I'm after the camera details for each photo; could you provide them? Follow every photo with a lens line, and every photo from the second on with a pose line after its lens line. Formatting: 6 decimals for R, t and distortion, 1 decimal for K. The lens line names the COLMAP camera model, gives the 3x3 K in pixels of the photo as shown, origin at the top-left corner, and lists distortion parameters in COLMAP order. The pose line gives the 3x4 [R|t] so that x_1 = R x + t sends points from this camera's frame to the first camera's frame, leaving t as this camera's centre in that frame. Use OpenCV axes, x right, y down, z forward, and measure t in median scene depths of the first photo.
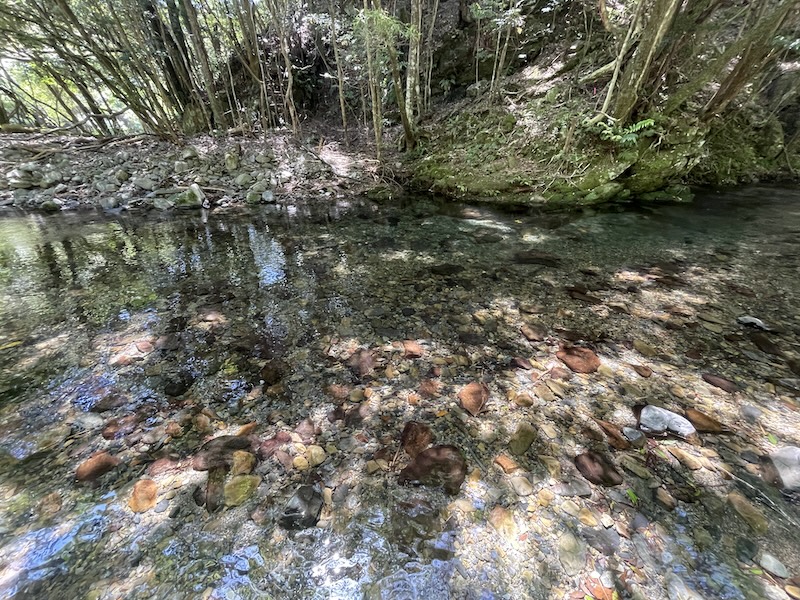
lens RADIAL K [[323.1, 0, 399.8], [0, 323.1, 300.6], [0, 0, 1]] dist [-0.009627, 0.000620]
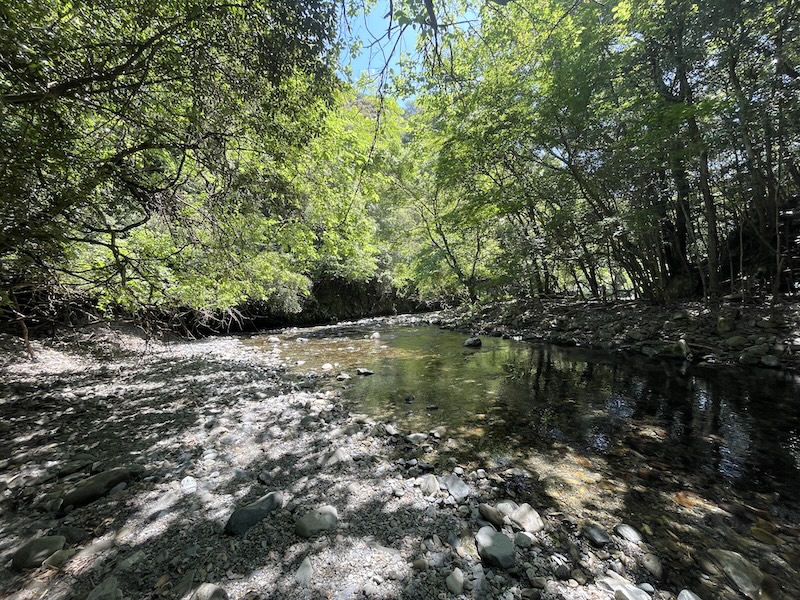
lens RADIAL K [[323.1, 0, 403.4], [0, 323.1, 301.1], [0, 0, 1]] dist [-0.009627, 0.000620]
pose [[0.380044, -0.002169, -0.924966, 0.040241], [-0.418086, 0.891612, -0.173871, 0.122177], [0.825088, 0.452794, 0.337945, -0.254551]]
